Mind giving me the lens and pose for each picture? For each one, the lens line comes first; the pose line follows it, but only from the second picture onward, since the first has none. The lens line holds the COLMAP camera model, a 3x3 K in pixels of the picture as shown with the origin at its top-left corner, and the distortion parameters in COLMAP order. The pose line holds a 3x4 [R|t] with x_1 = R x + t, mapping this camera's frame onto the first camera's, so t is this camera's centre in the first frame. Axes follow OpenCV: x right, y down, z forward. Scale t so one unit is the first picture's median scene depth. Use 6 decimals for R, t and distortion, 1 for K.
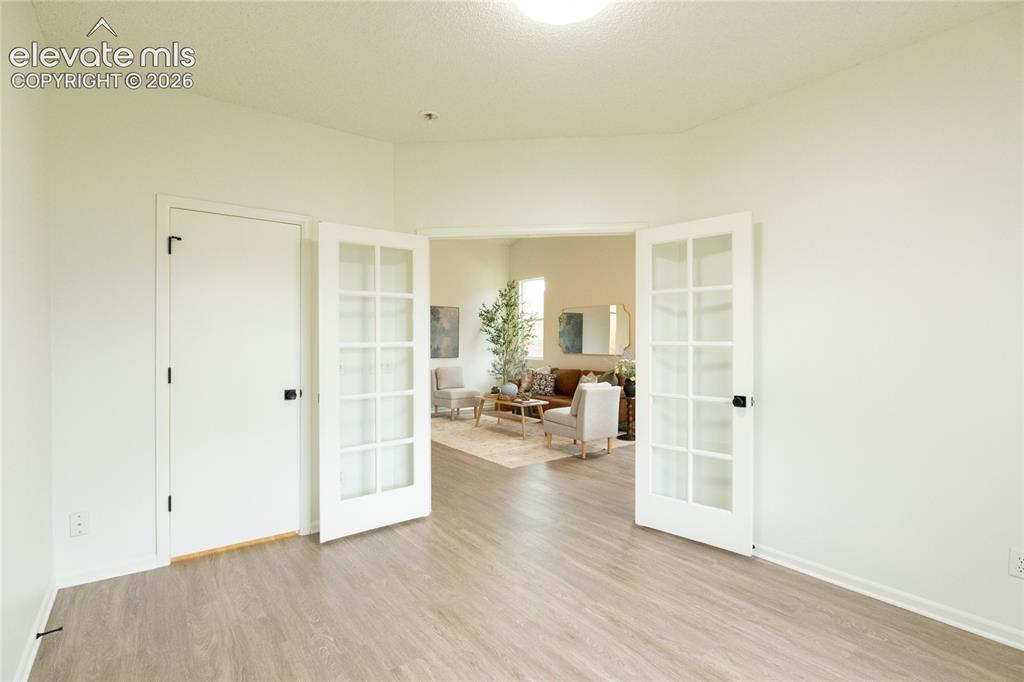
lens RADIAL K [[485.3, 0, 512.0], [0, 485.3, 341.0], [0, 0, 1]] dist [-0.000260, -0.000051]
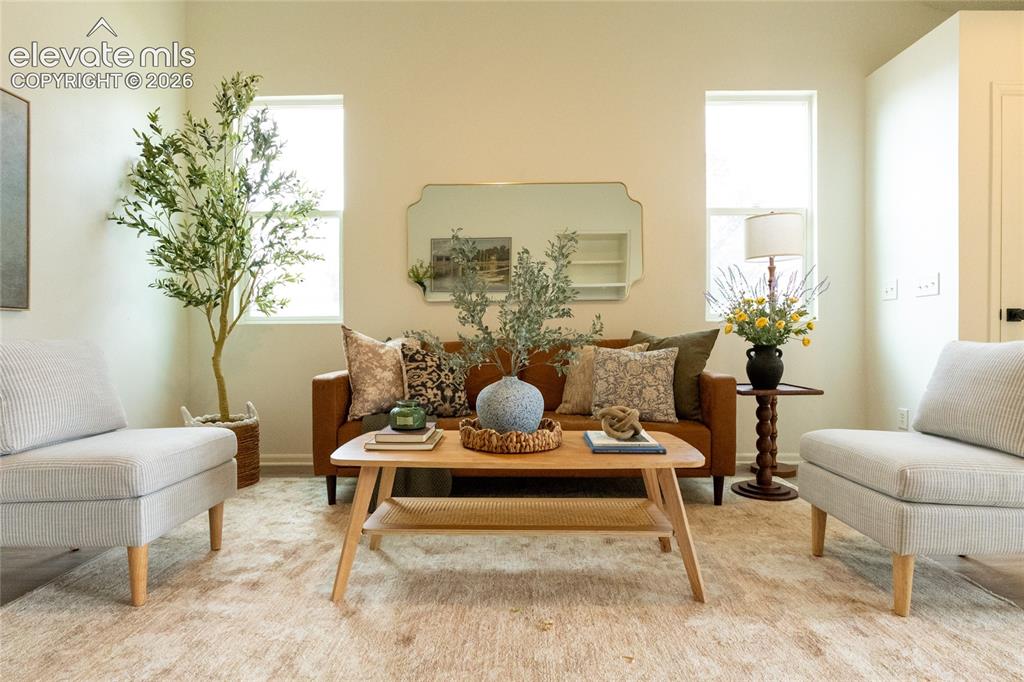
lens RADIAL K [[525.6, 0, 512.0], [0, 525.6, 341.0], [0, 0, 1]] dist [-0.007144, -0.000973]
pose [[0.611856, -0.007884, 0.790930, -0.173710], [0.008531, 0.999958, 0.003368, 0.053110], [-0.790923, 0.004687, 0.611898, 0.668819]]
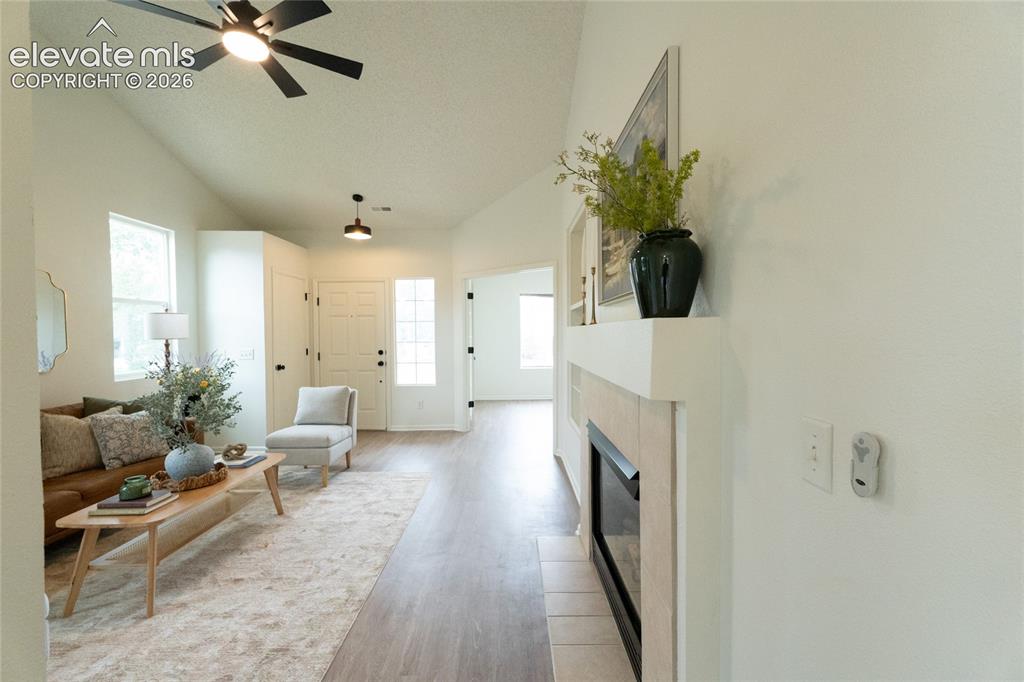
lens RADIAL K [[428.2, 0, 512.0], [0, 428.2, 341.0], [0, 0, 1]] dist [0.002315, 0.000262]
pose [[-0.798328, -0.005488, 0.602197, -0.363391], [0.012948, 0.999571, 0.026273, -0.007723], [-0.602083, 0.028772, -0.797915, 0.902357]]
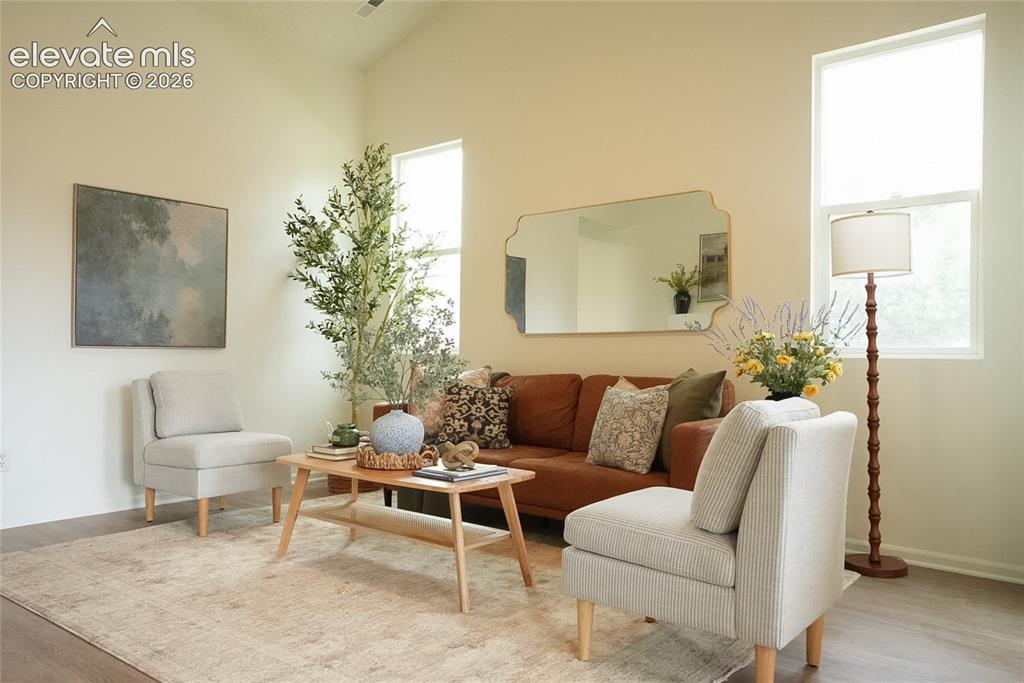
lens RADIAL K [[755.9, 0, 512.0], [0, 755.9, 341.5], [0, 0, 1]] dist [0.005031, 0.002917]
pose [[0.969764, 0.007862, 0.243918, -0.041827], [-0.003580, 0.999832, -0.017991, 0.040125], [-0.244018, 0.016573, 0.969629, 0.413889]]
